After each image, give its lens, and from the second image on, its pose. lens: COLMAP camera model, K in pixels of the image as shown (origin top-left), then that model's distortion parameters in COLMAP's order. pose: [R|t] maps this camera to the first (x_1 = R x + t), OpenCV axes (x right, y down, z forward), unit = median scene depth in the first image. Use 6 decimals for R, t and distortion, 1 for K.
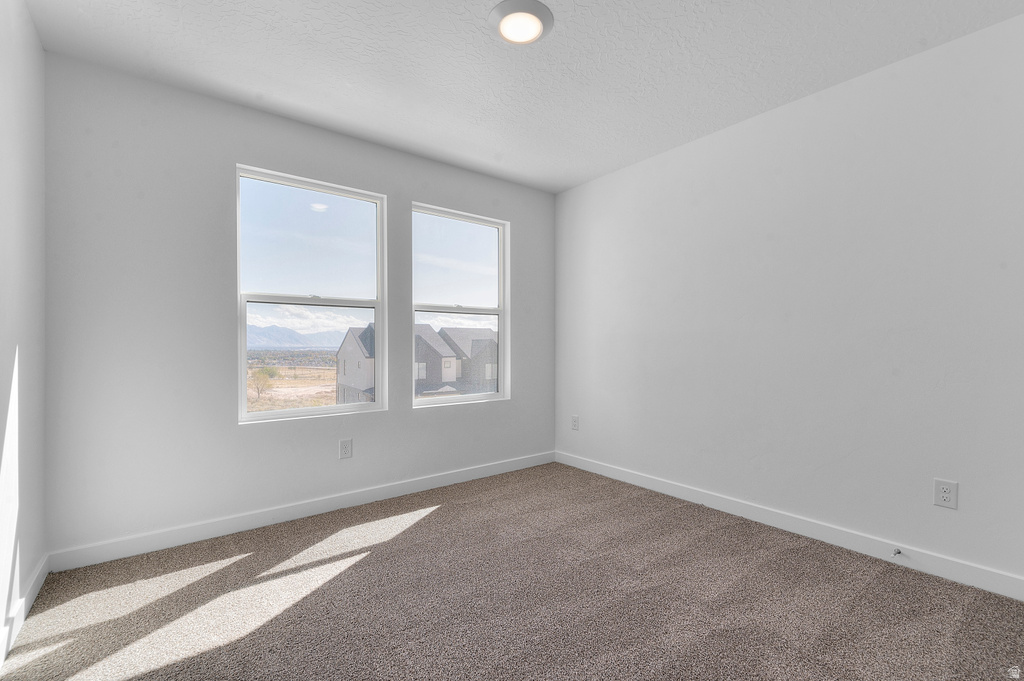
lens RADIAL K [[461.7, 0, 512.0], [0, 461.7, 340.5], [0, 0, 1]] dist [0.035905, 0.000038]
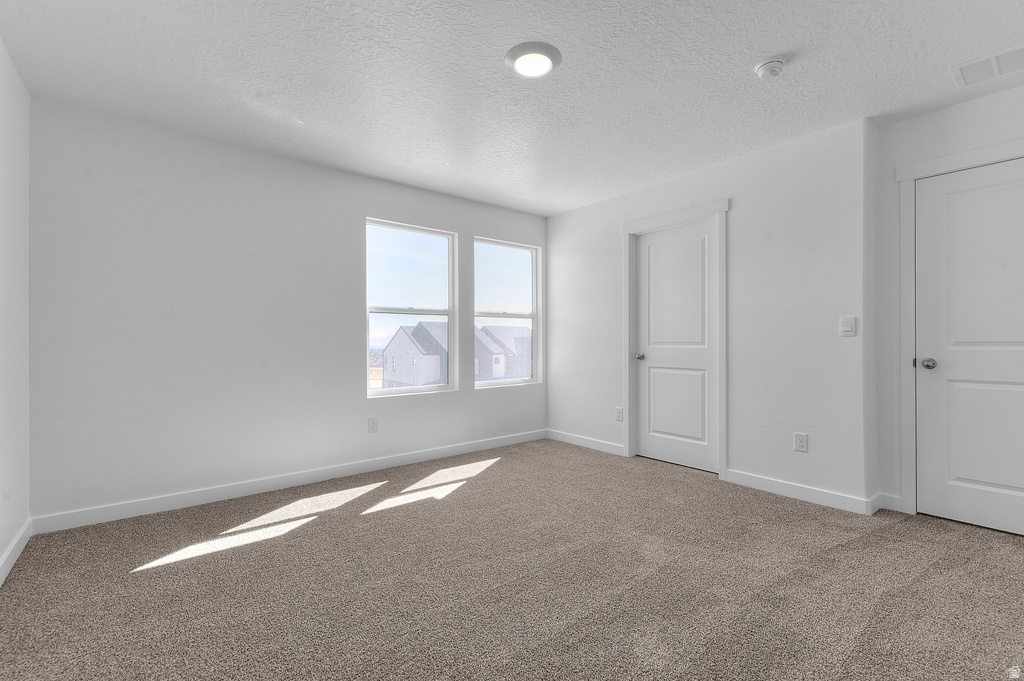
lens RADIAL K [[461.7, 0, 512.0], [0, 461.7, 340.5], [0, 0, 1]] dist [0.035905, 0.000038]
pose [[0.999834, -0.003163, 0.017970, -0.131950], [0.003041, 0.999972, 0.006800, -0.004605], [-0.017991, -0.006744, 0.999815, -0.348978]]
